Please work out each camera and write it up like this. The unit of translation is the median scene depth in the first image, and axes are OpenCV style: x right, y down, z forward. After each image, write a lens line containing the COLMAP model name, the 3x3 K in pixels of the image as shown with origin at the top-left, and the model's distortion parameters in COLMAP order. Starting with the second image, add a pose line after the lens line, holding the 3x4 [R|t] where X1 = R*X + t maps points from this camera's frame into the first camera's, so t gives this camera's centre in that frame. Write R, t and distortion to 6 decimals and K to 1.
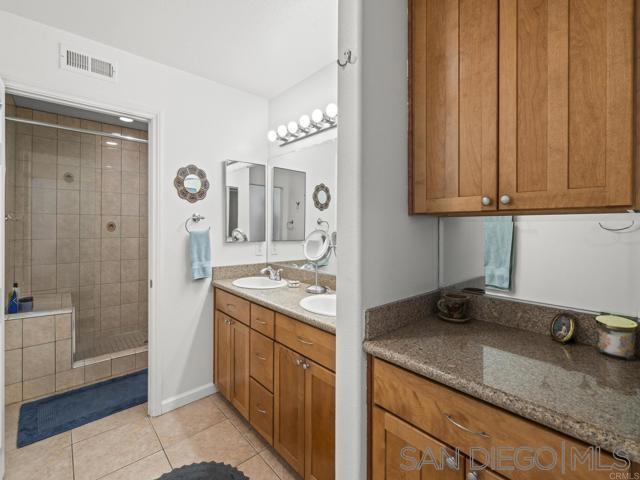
lens RADIAL K [[294.1, 0, 319.8], [0, 294.1, 224.4], [0, 0, 1]] dist [-0.002210, 0.000332]
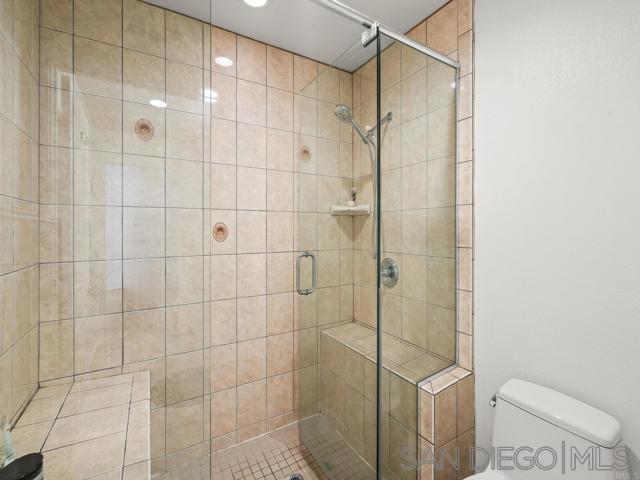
lens RADIAL K [[294.1, 0, 319.8], [0, 294.1, 224.4], [0, 0, 1]] dist [-0.002210, 0.000332]
pose [[0.981213, -0.006460, -0.192821, -0.613467], [0.006369, 0.999979, -0.001094, -0.005486], [0.192824, -0.000155, 0.981233, 0.742302]]
